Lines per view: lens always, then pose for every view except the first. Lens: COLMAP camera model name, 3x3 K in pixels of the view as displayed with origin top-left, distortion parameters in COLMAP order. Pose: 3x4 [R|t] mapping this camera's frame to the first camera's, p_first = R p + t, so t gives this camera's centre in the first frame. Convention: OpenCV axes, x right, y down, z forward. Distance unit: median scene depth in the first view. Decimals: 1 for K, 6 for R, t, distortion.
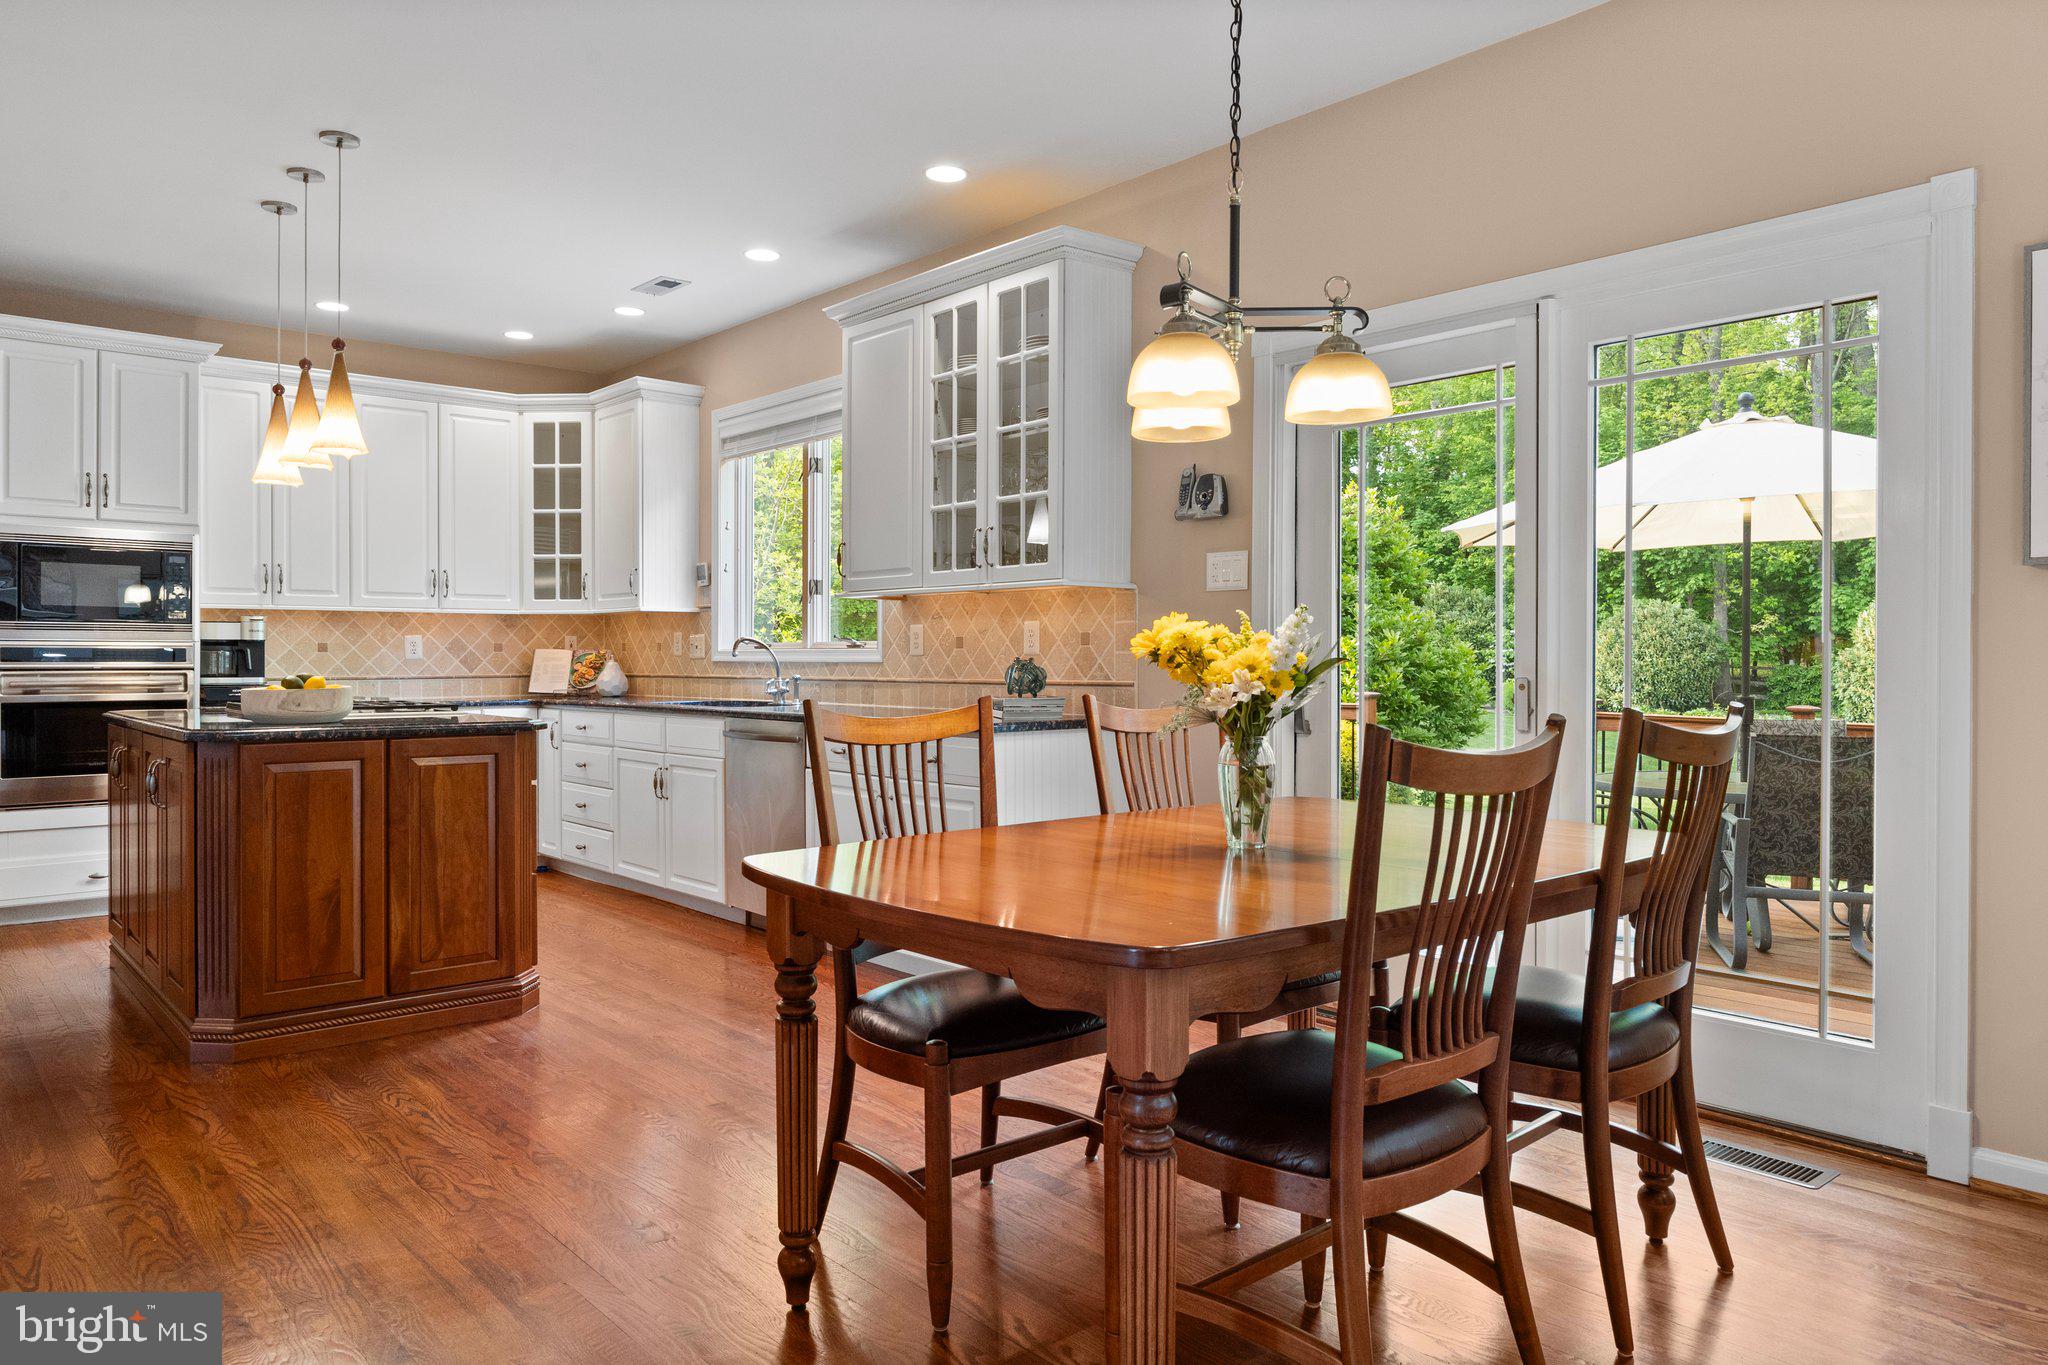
lens RADIAL K [[1350.3, 0, 1033.1], [0, 1350.3, 656.6], [0, 0, 1]] dist [0.000583, -0.002506]
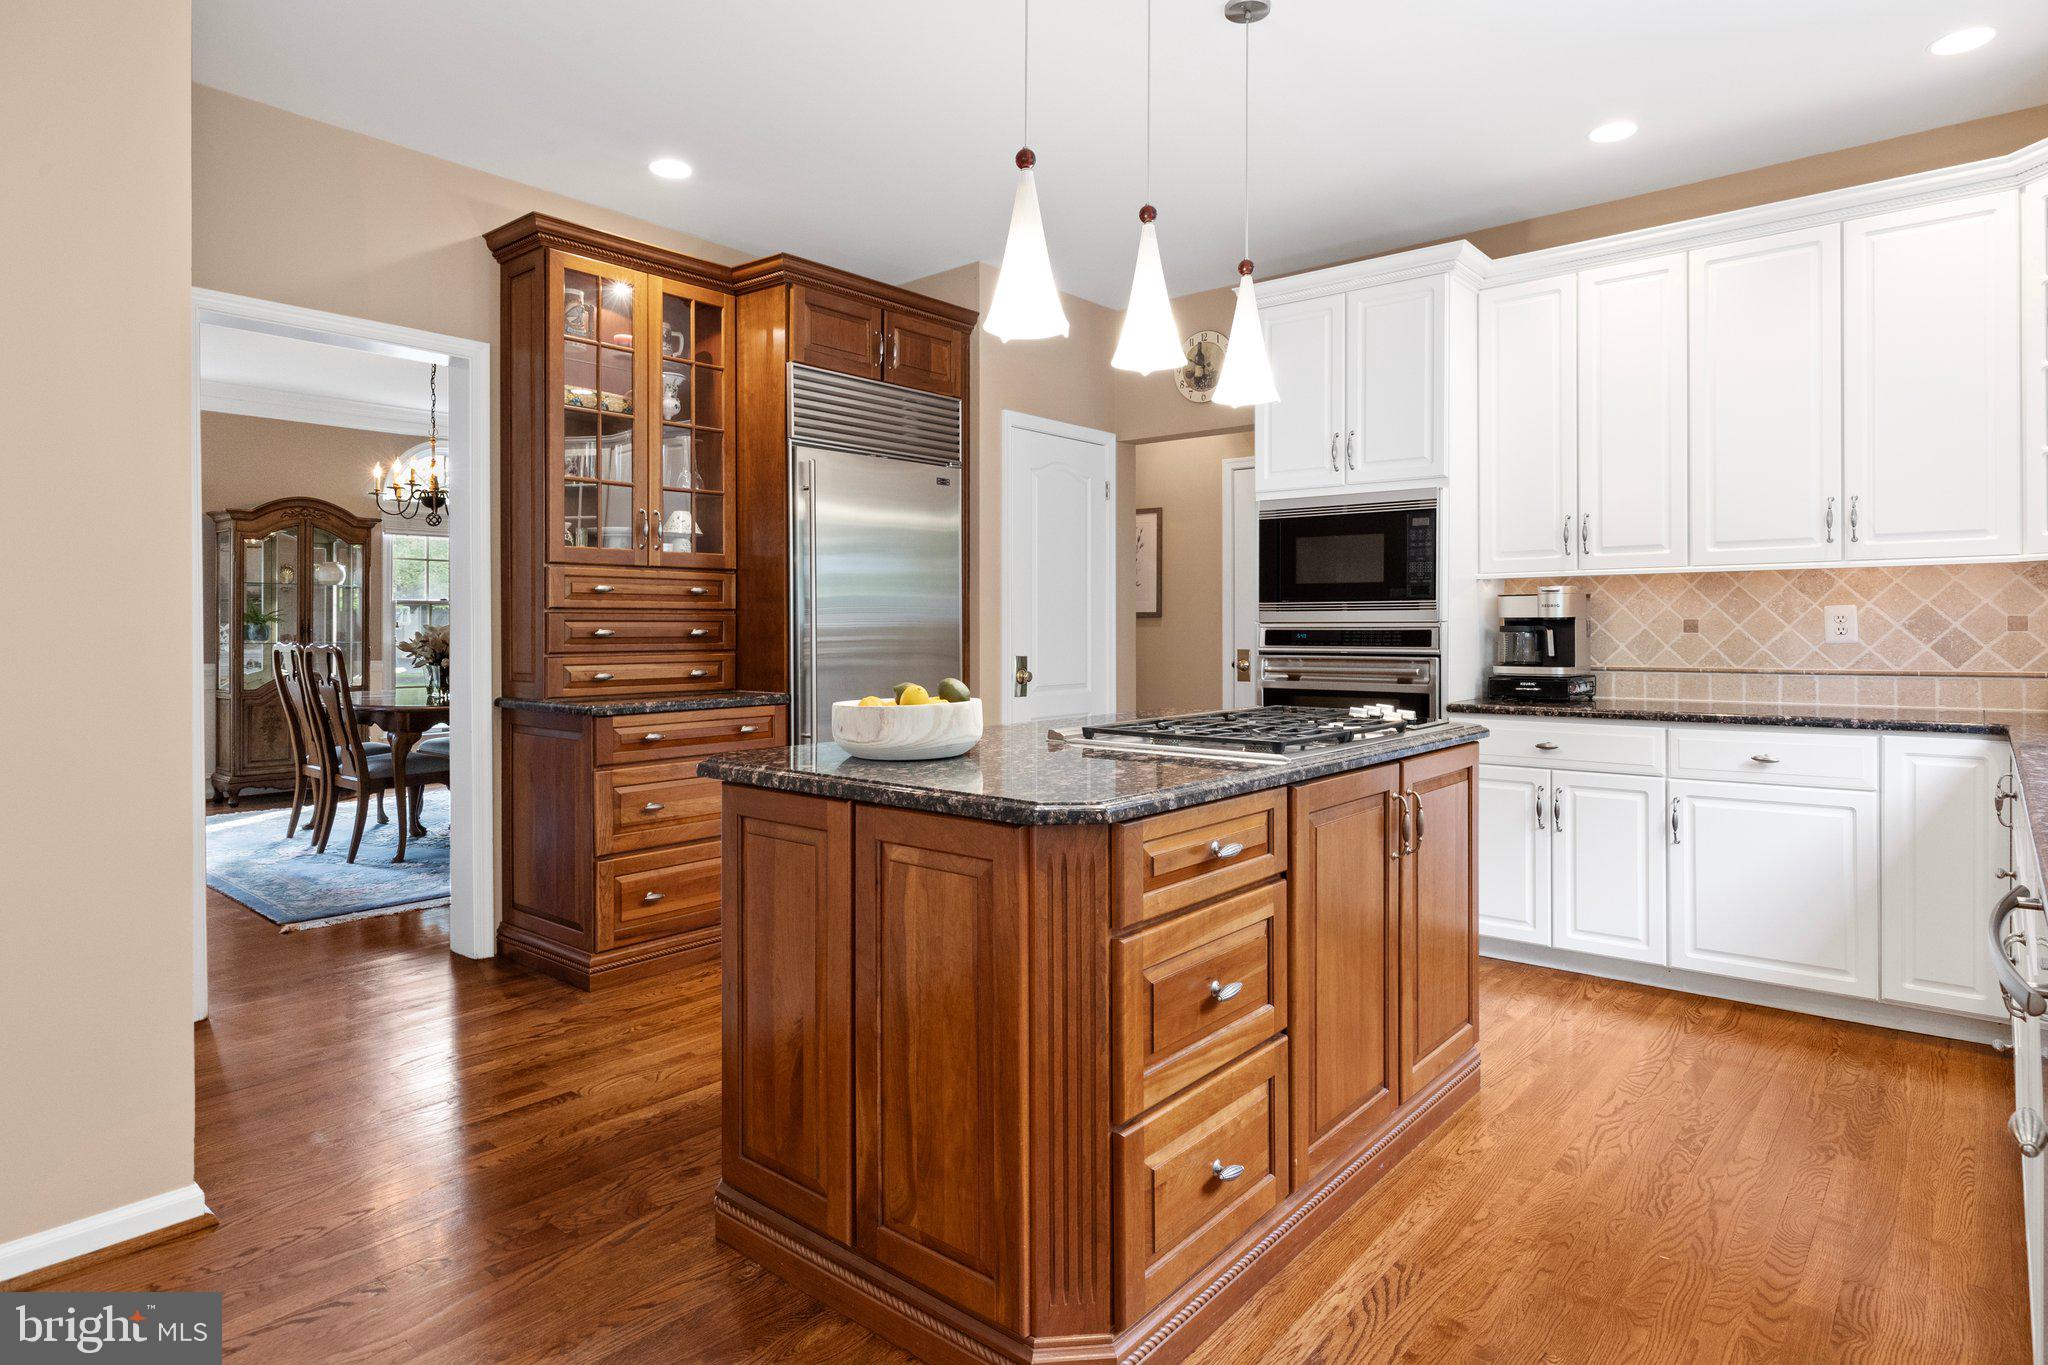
lens RADIAL K [[1125.0, 0, 1035.2], [0, 1125.0, 628.5], [0, 0, 1]] dist [-0.002223, -0.001651]
pose [[0.149335, 0.000337, -0.988787, 0.003757], [0.004199, 0.999991, 0.000975, -0.007417], [0.988778, -0.004297, 0.149332, 0.568169]]
